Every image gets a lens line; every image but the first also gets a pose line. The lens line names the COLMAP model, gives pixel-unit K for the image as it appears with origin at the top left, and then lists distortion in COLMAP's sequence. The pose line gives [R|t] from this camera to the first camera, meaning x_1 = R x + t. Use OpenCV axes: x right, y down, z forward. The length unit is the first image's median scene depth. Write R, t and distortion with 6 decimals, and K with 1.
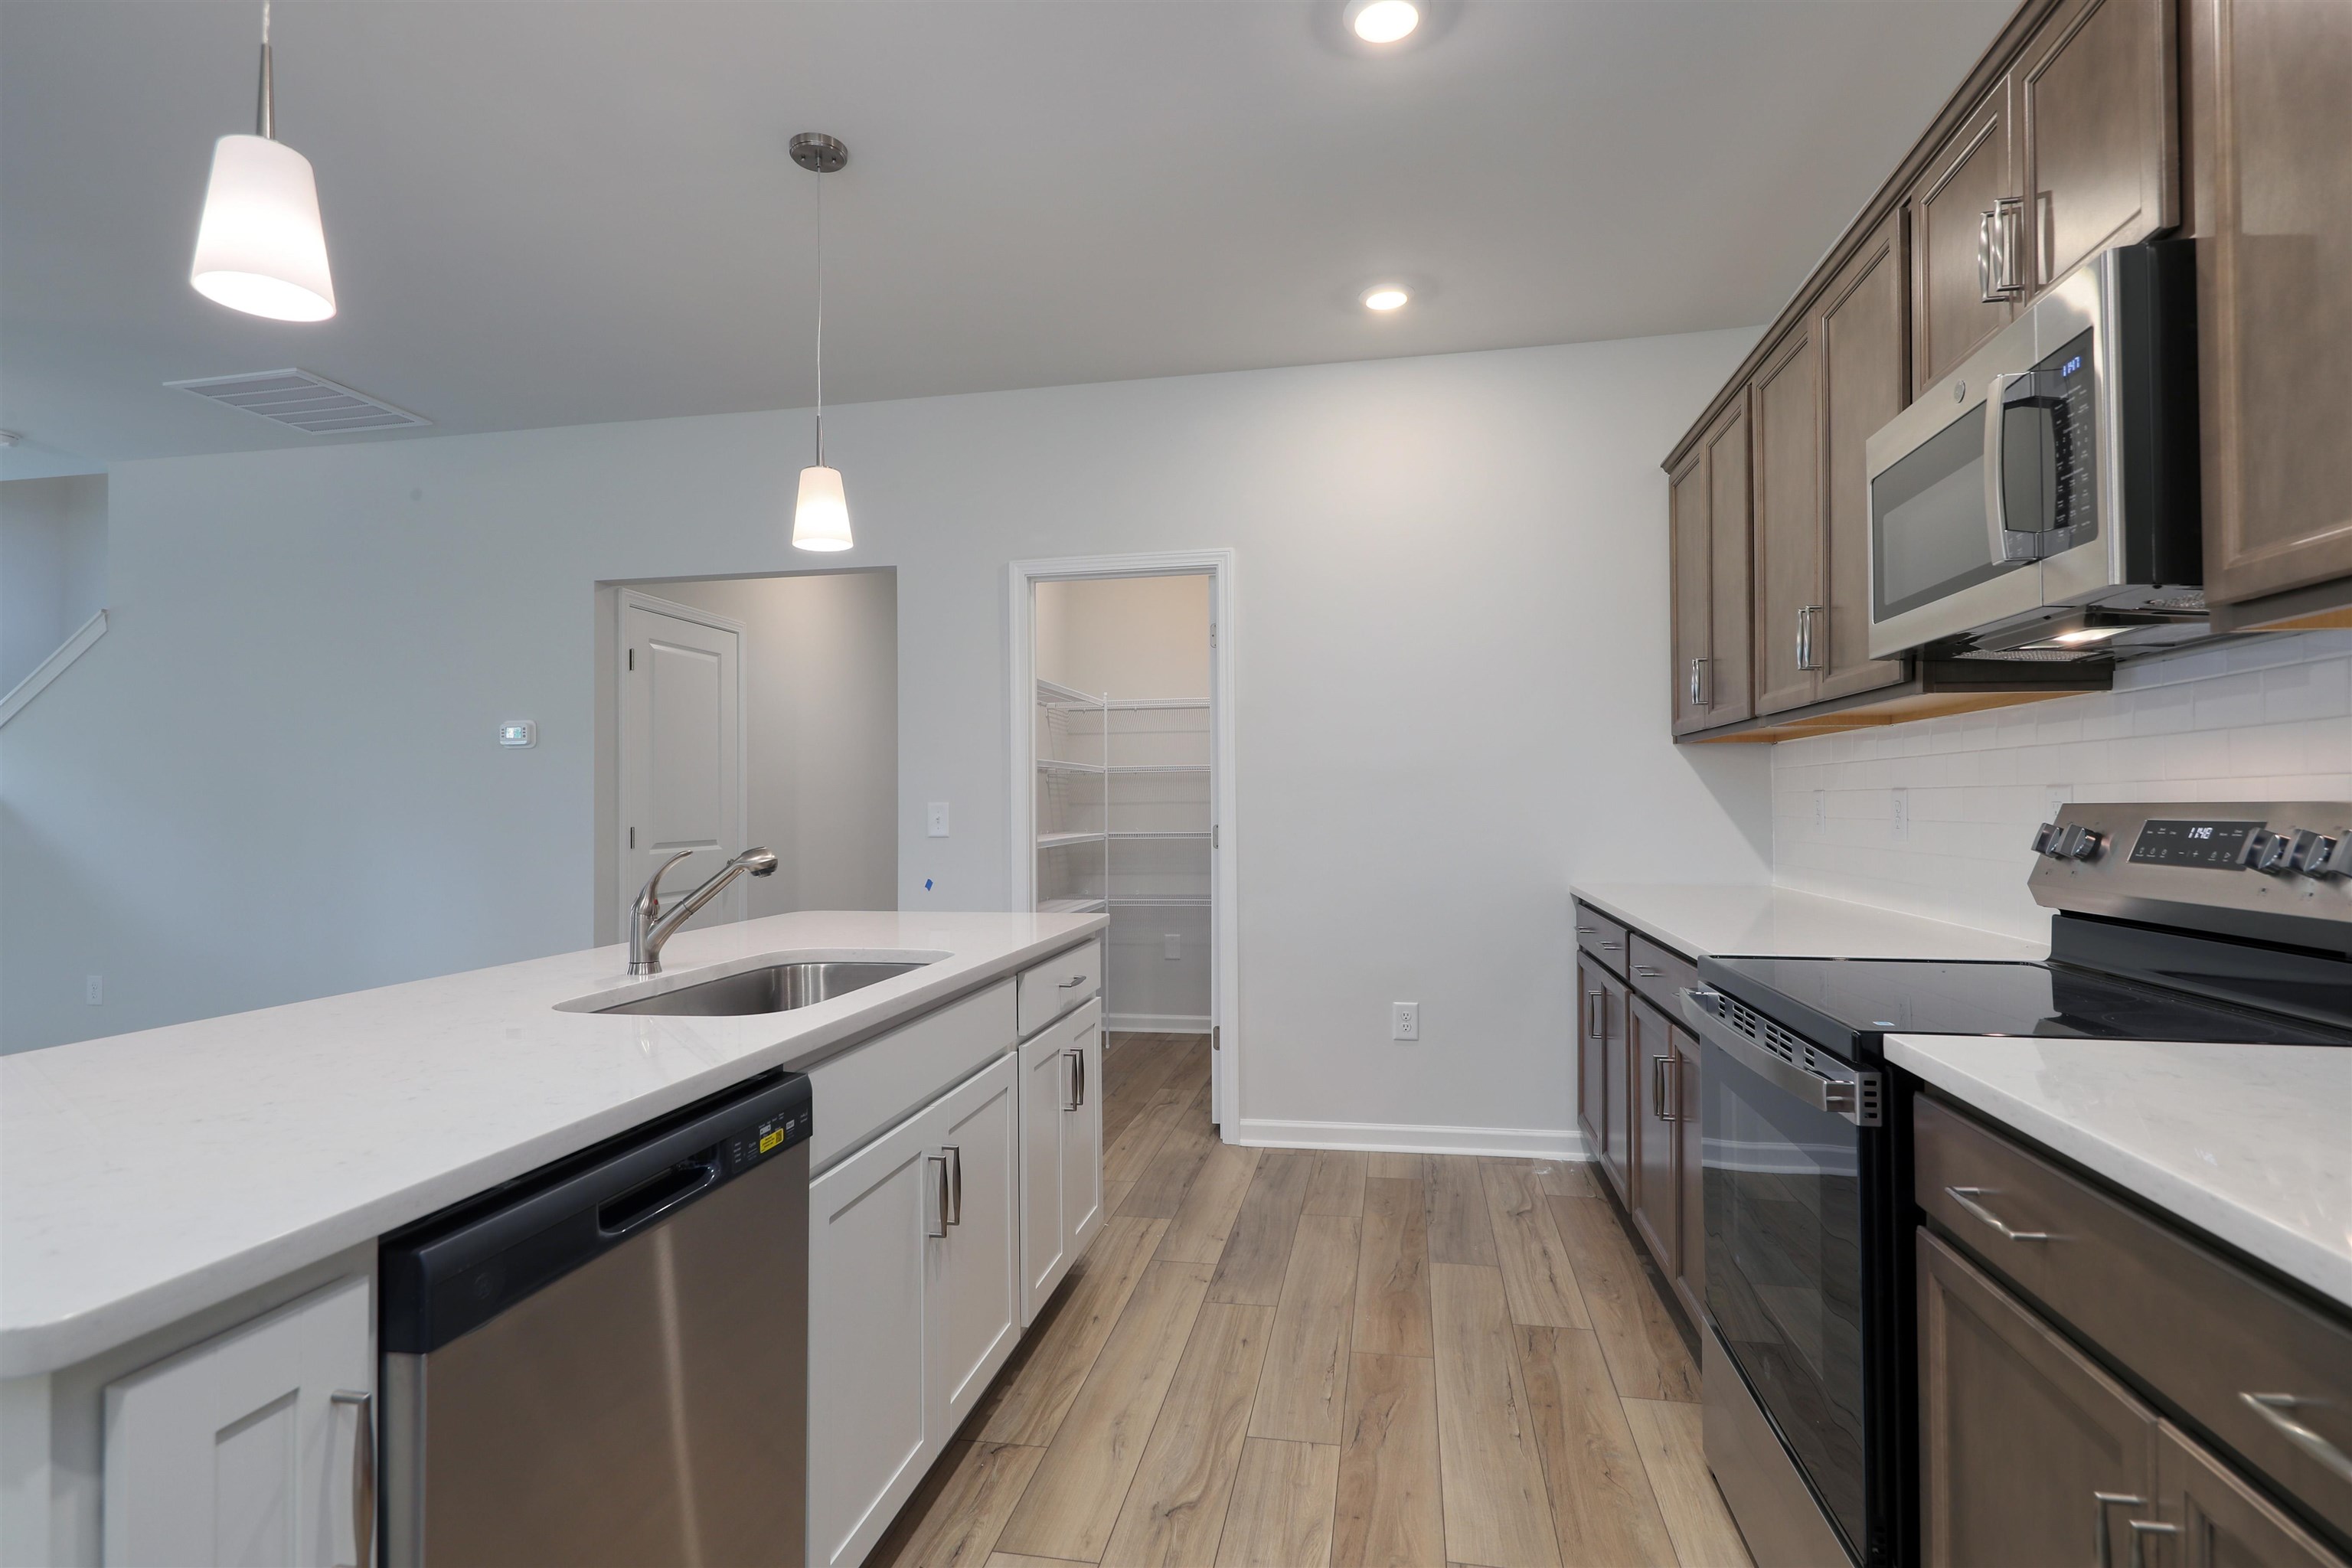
lens RADIAL K [[1172.7, 0, 1167.5], [0, 1172.7, 784.4], [0, 0, 1]] dist [0.003333, 0.000926]
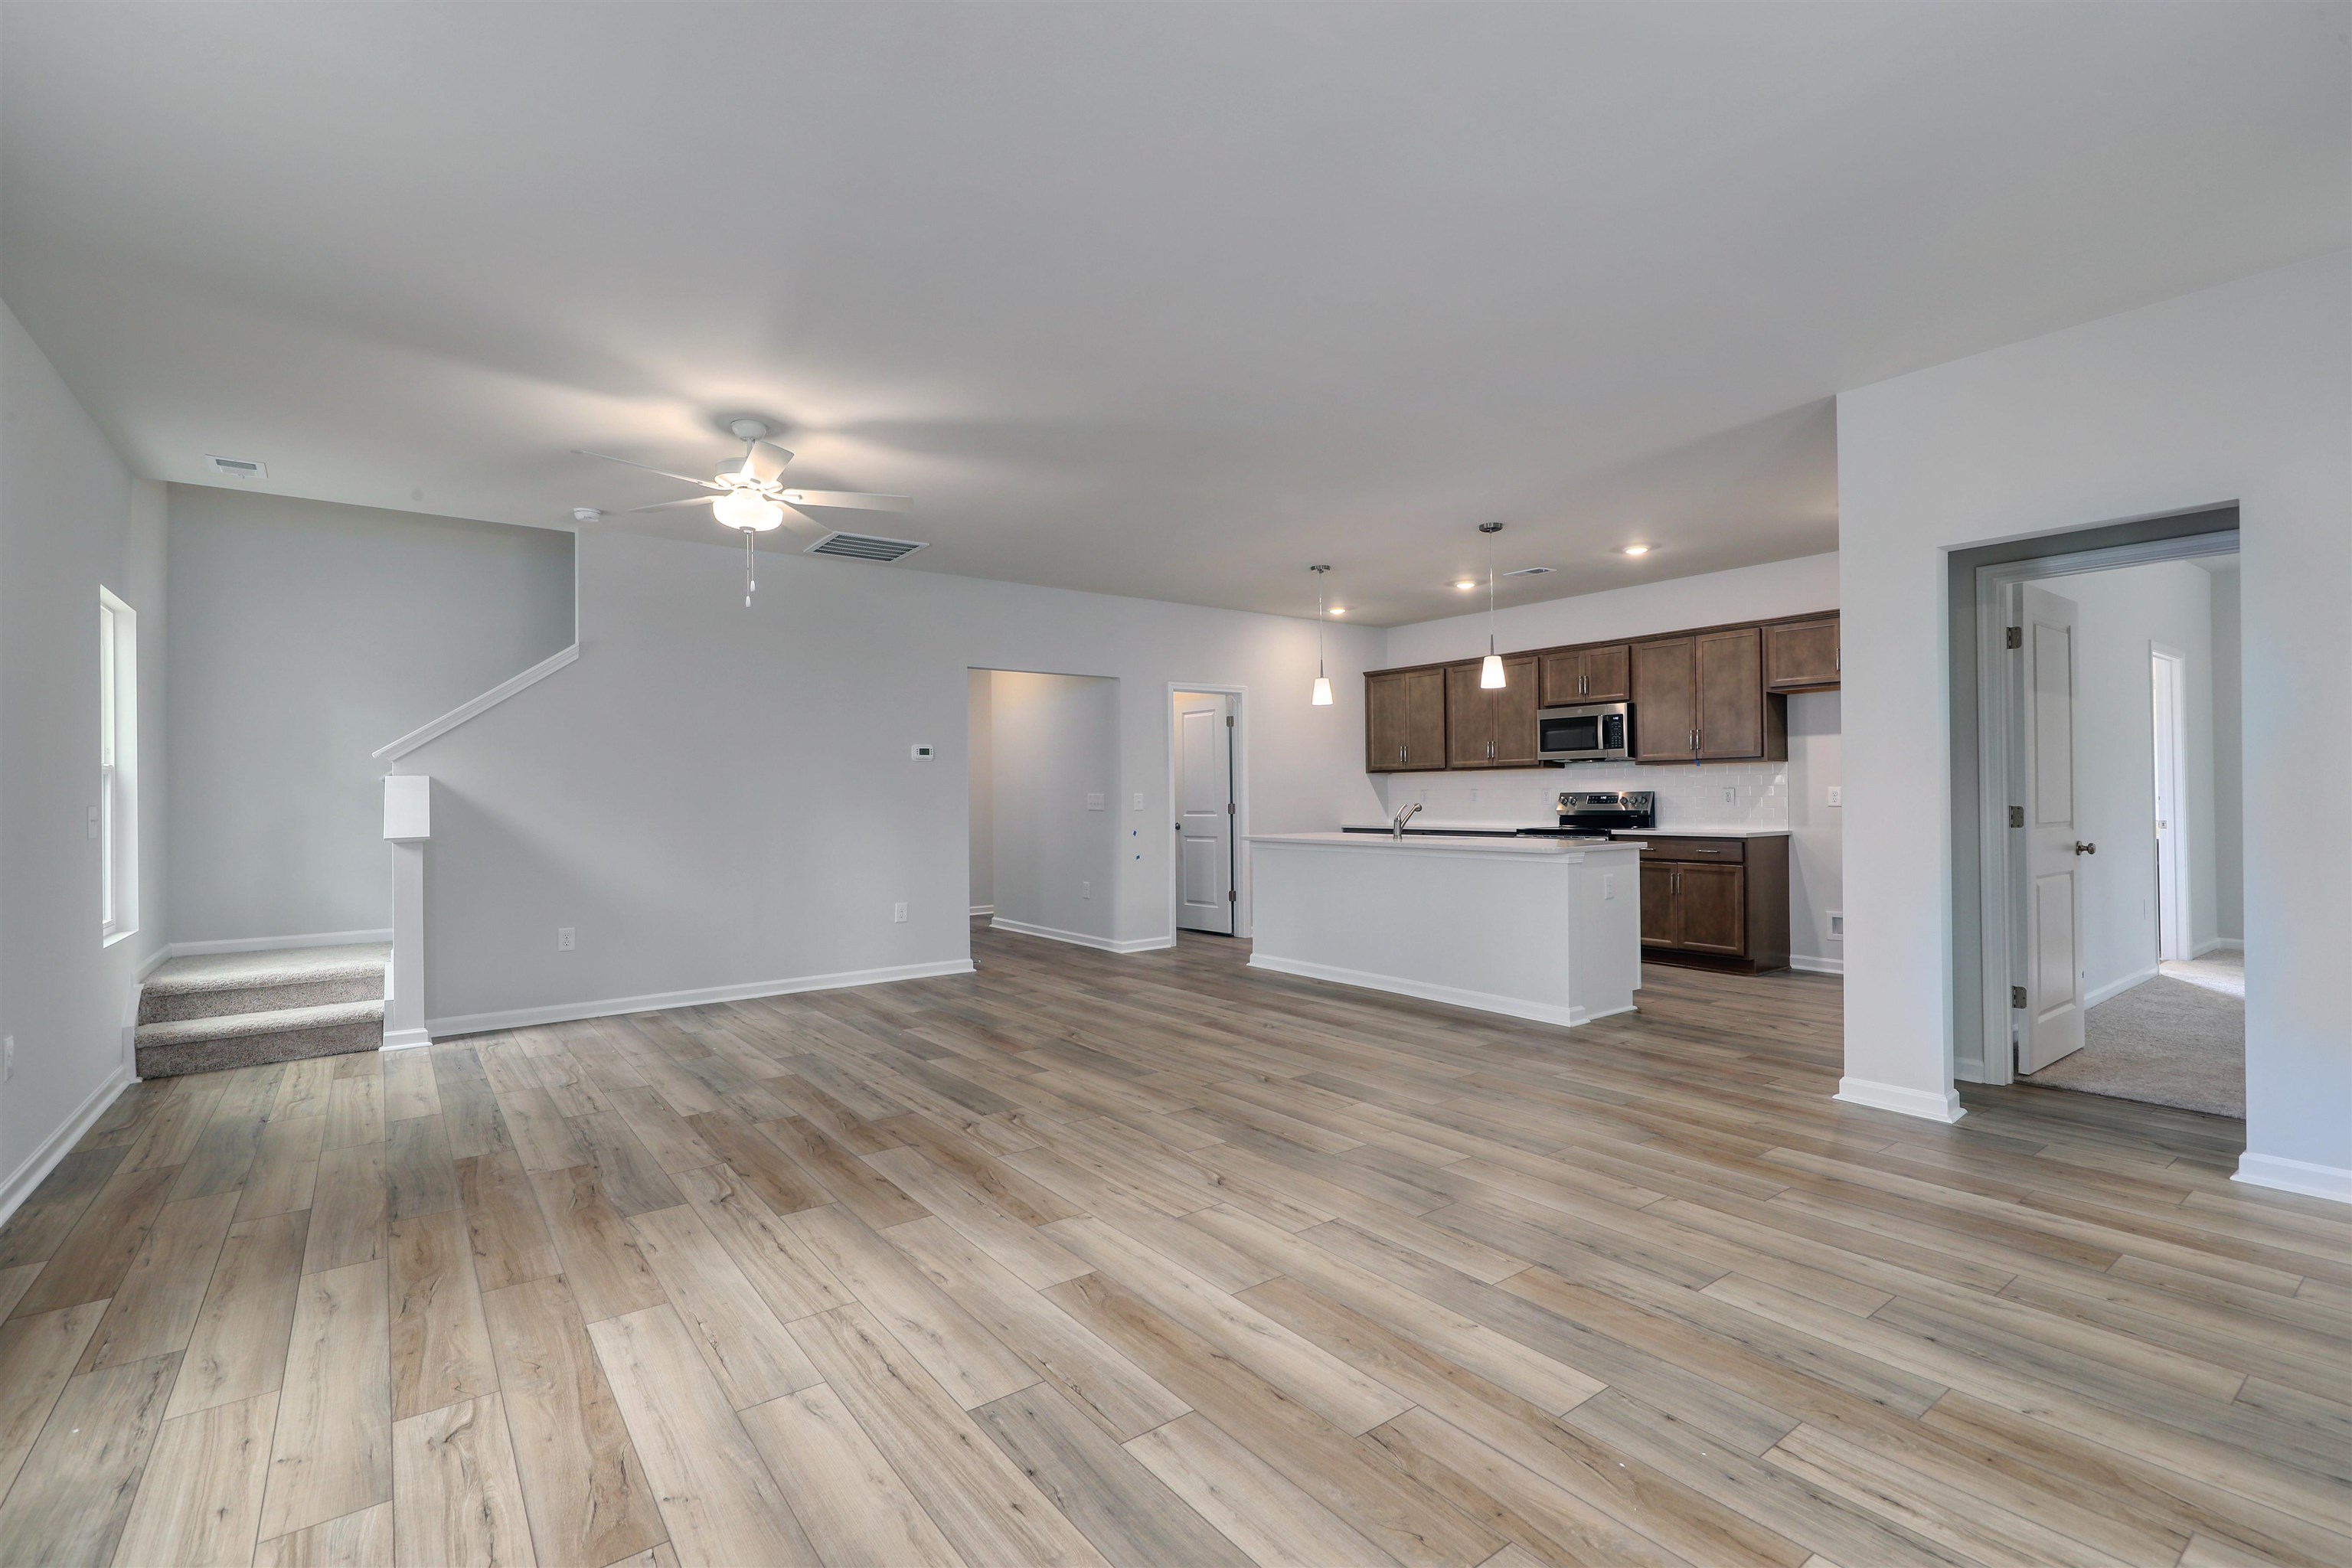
lens RADIAL K [[1066.9, 0, 1169.5], [0, 1066.9, 782.9], [0, 0, 1]] dist [0.005676, 0.000012]
pose [[0.670533, 0.010210, 0.741810, -2.160471], [-0.008165, 0.999946, -0.006382, 0.011139], [-0.741835, -0.001778, 0.670580, -0.428878]]
